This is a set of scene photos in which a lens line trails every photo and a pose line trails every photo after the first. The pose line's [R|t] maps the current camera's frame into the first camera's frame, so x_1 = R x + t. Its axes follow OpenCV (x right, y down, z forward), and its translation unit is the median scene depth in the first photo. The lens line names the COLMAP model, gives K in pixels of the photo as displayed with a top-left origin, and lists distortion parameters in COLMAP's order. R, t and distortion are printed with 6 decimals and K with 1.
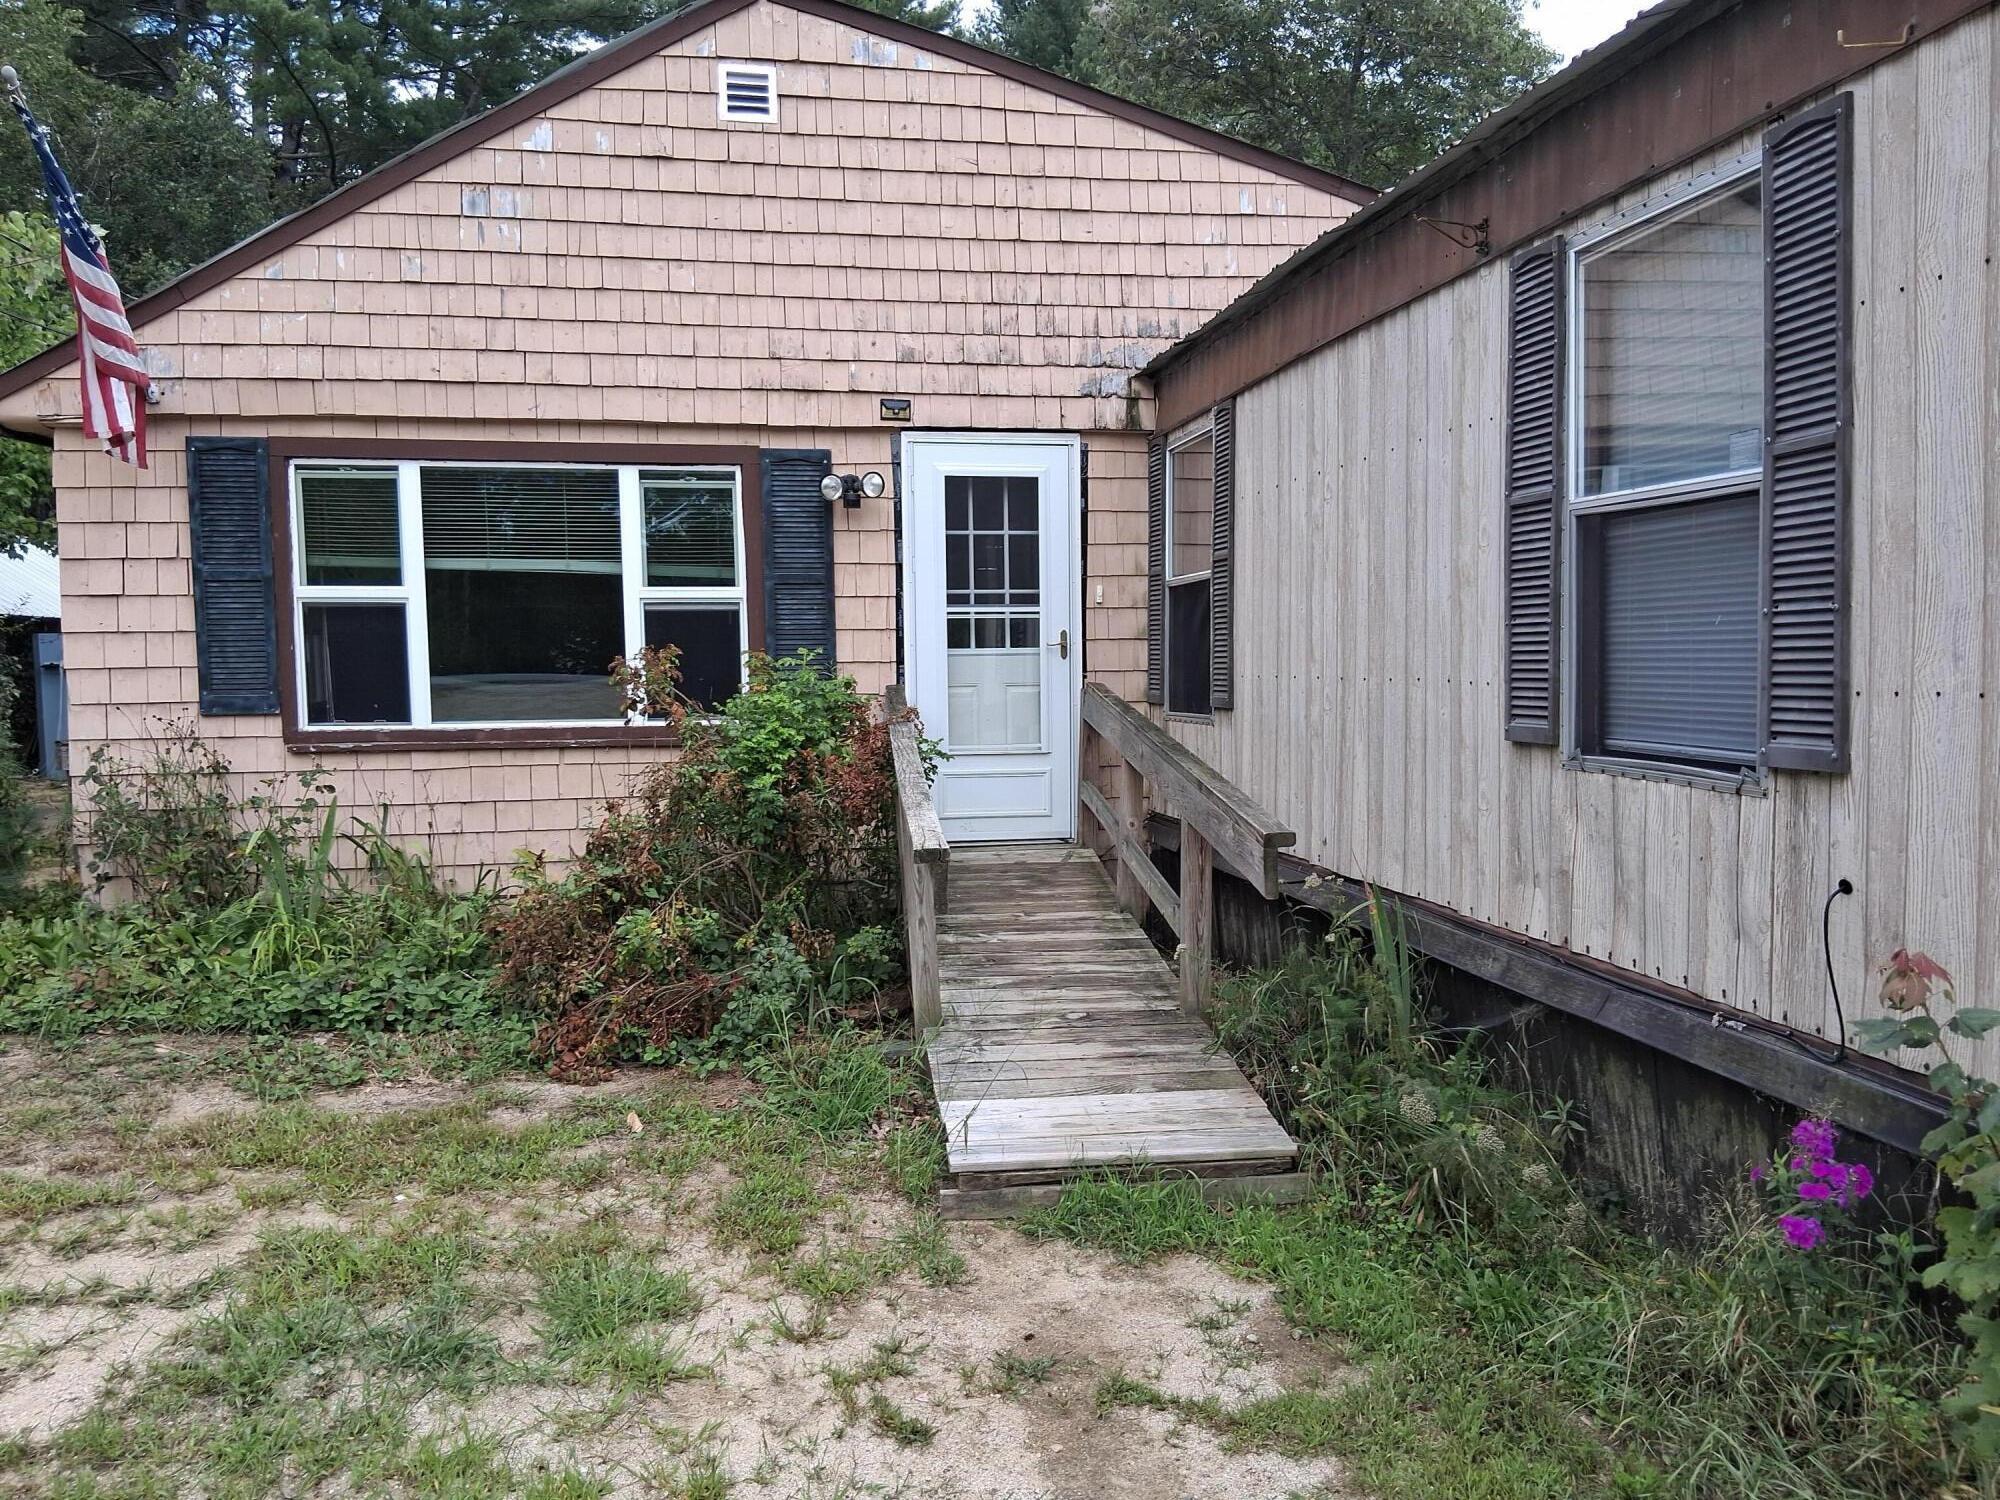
lens RADIAL K [[1526.9, 0, 1007.1], [0, 1526.9, 757.8], [0, 0, 1]] dist [0.095427, -0.143445]
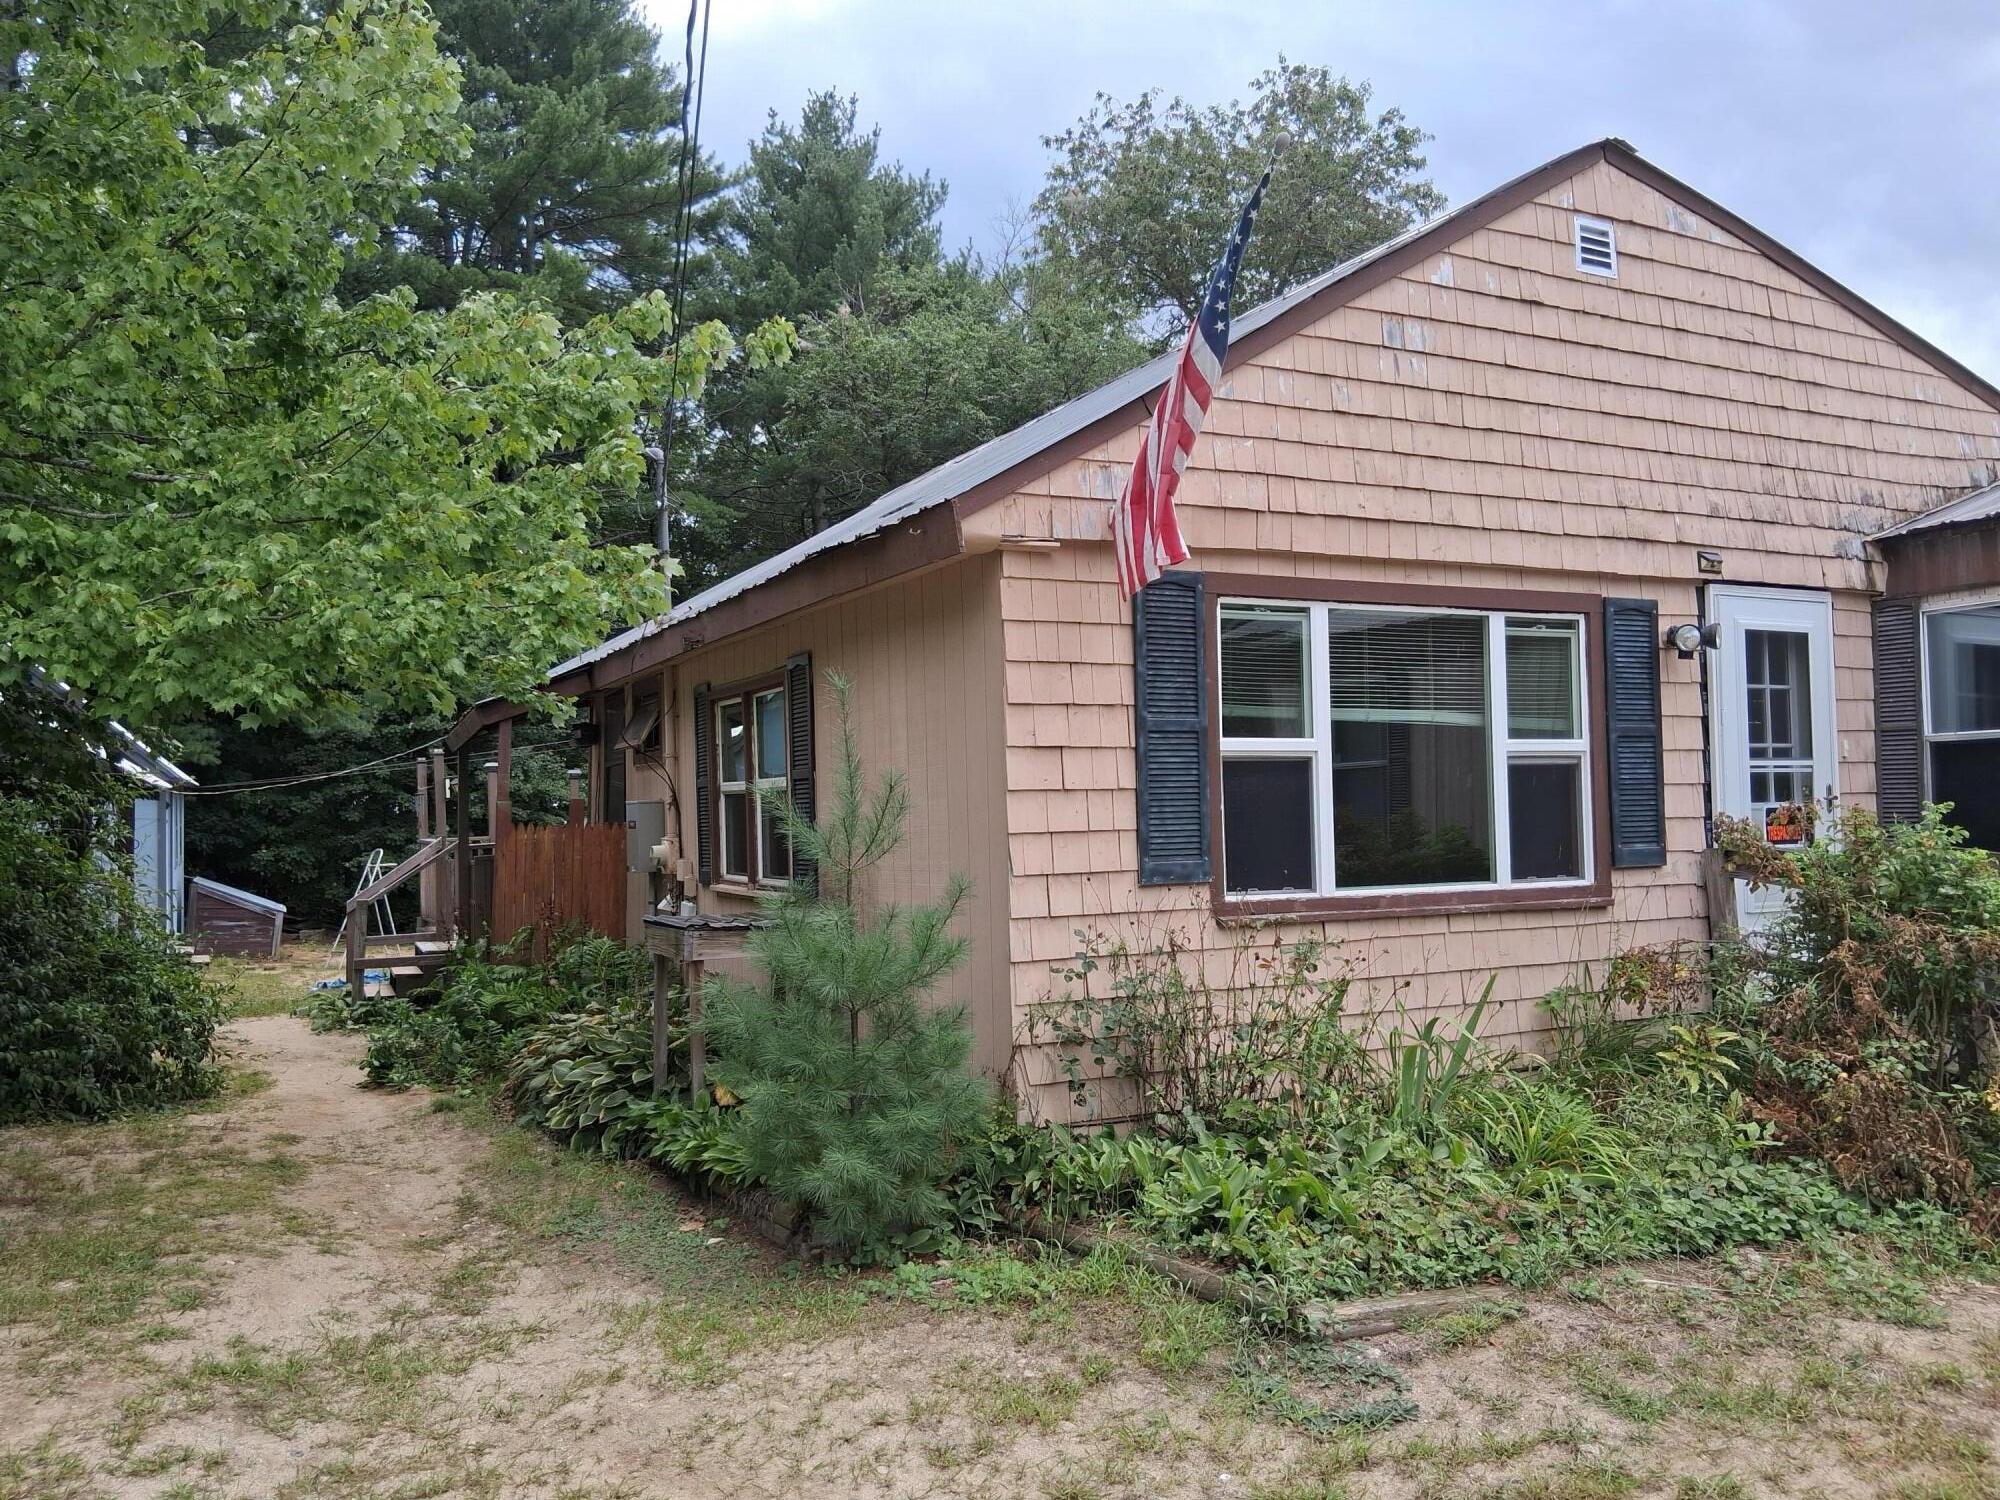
lens RADIAL K [[1526.9, 0, 981.6], [0, 1526.9, 758.5], [0, 0, 1]] dist [0.095427, -0.143445]
pose [[0.955687, 0.001374, 0.294382, -0.851540], [0.031051, 0.993940, -0.105444, -0.011037], [-0.292743, 0.109913, 0.949853, 0.210417]]
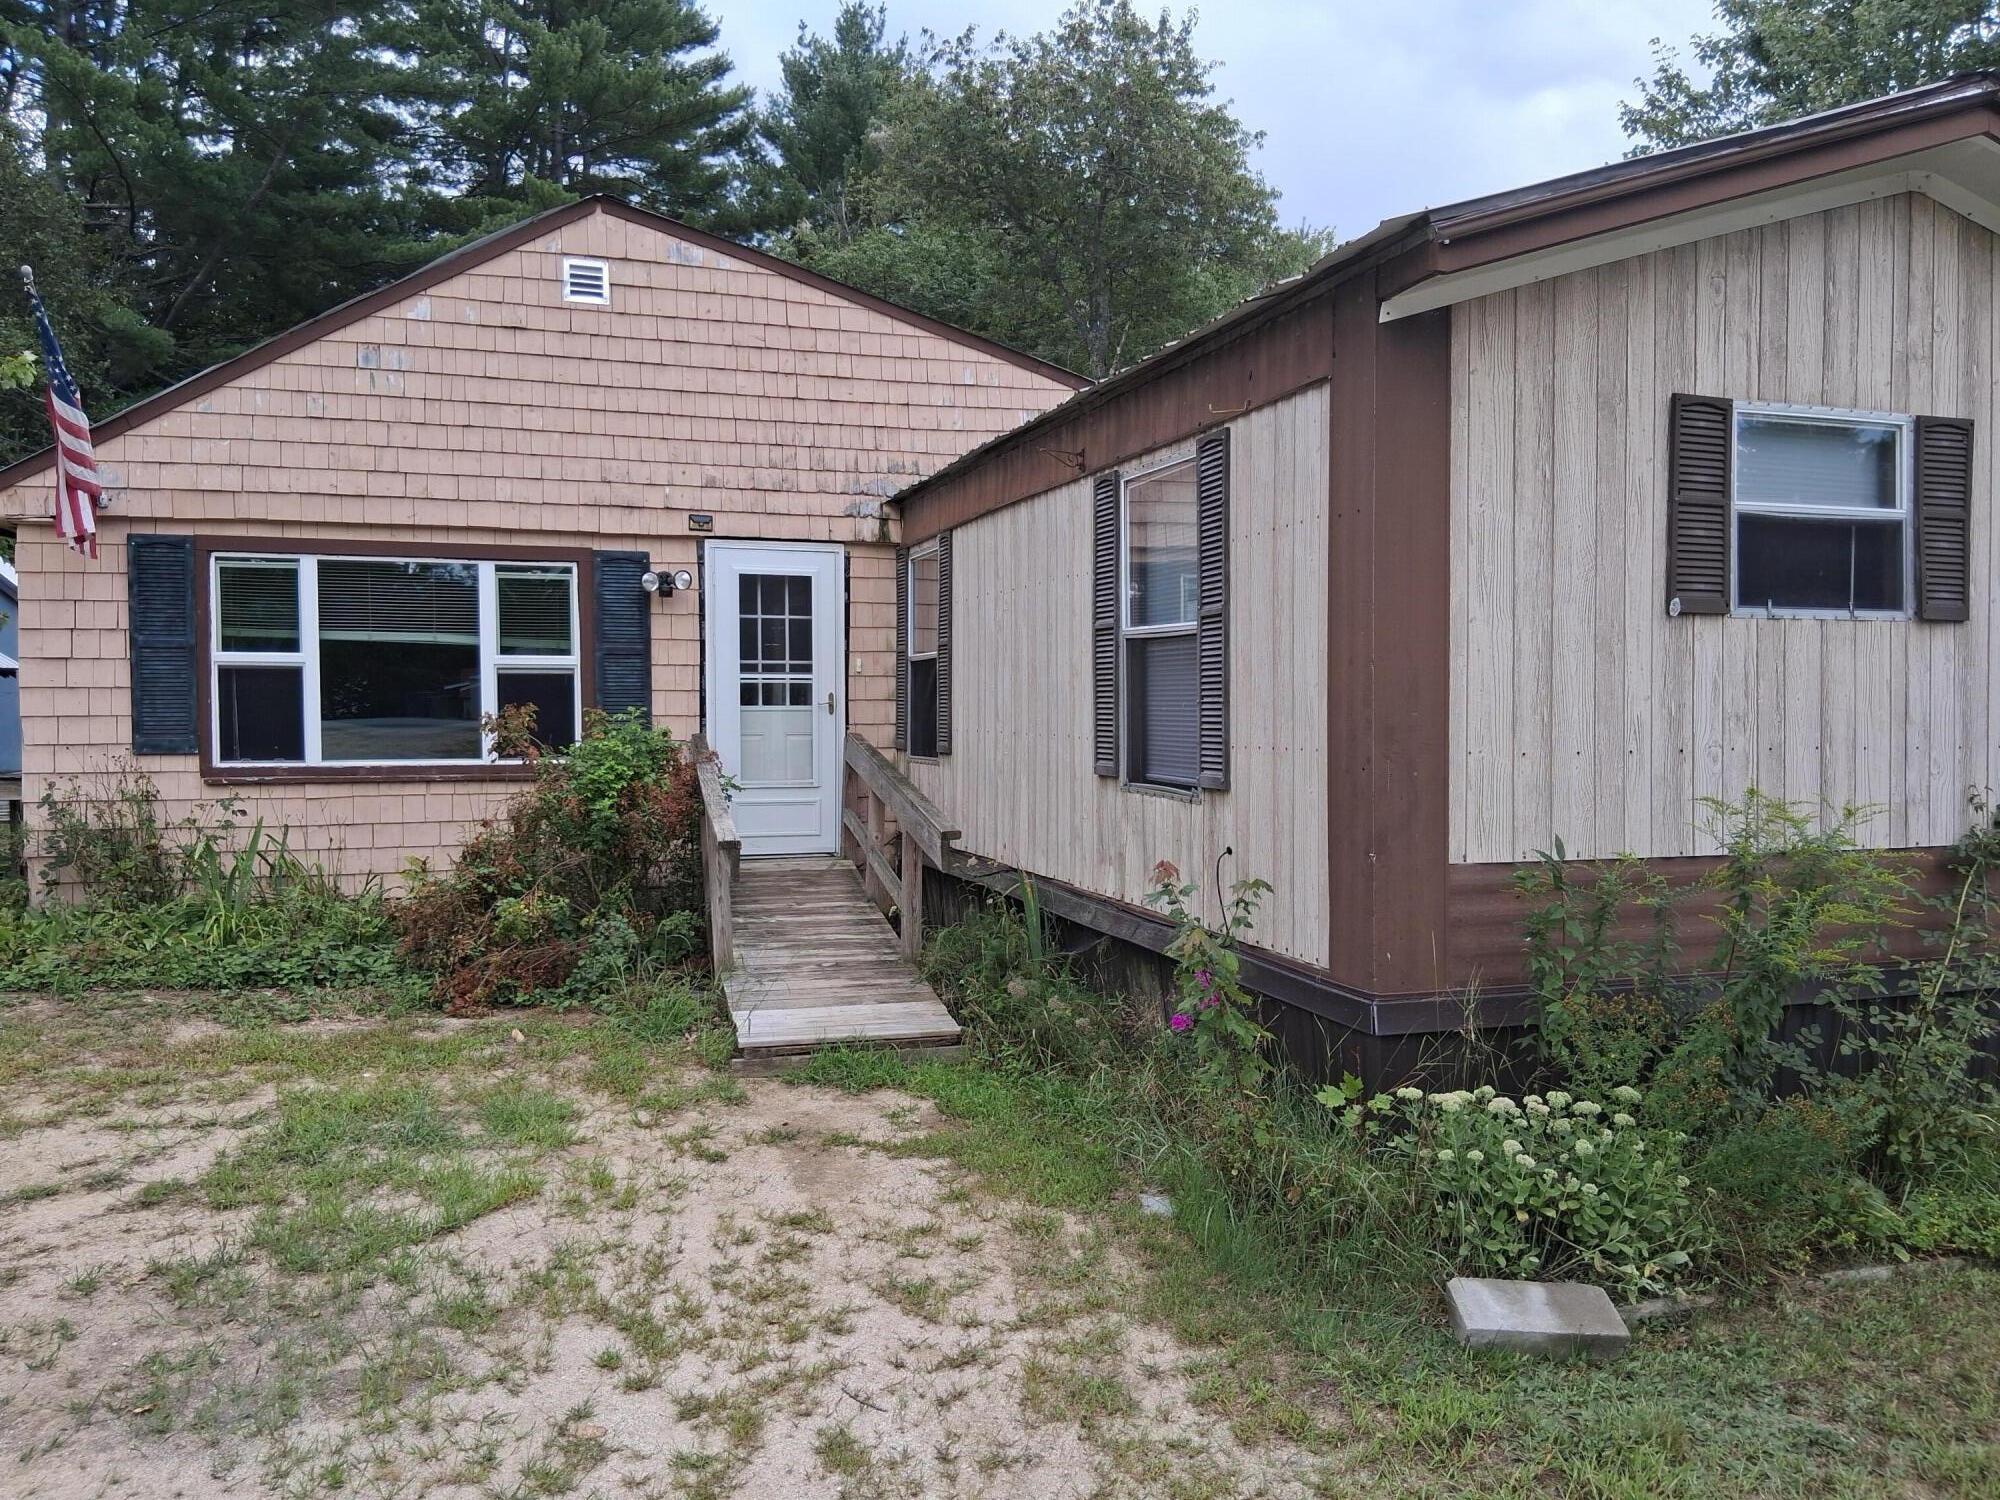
lens RADIAL K [[1526.9, 0, 1008.5], [0, 1526.9, 755.0], [0, 0, 1]] dist [0.095427, -0.143445]
pose [[0.990882, 0.006237, 0.134585, 0.012872], [-0.002014, 0.999502, -0.031497, 0.011225], [-0.134714, 0.030938, 0.990401, -0.335088]]
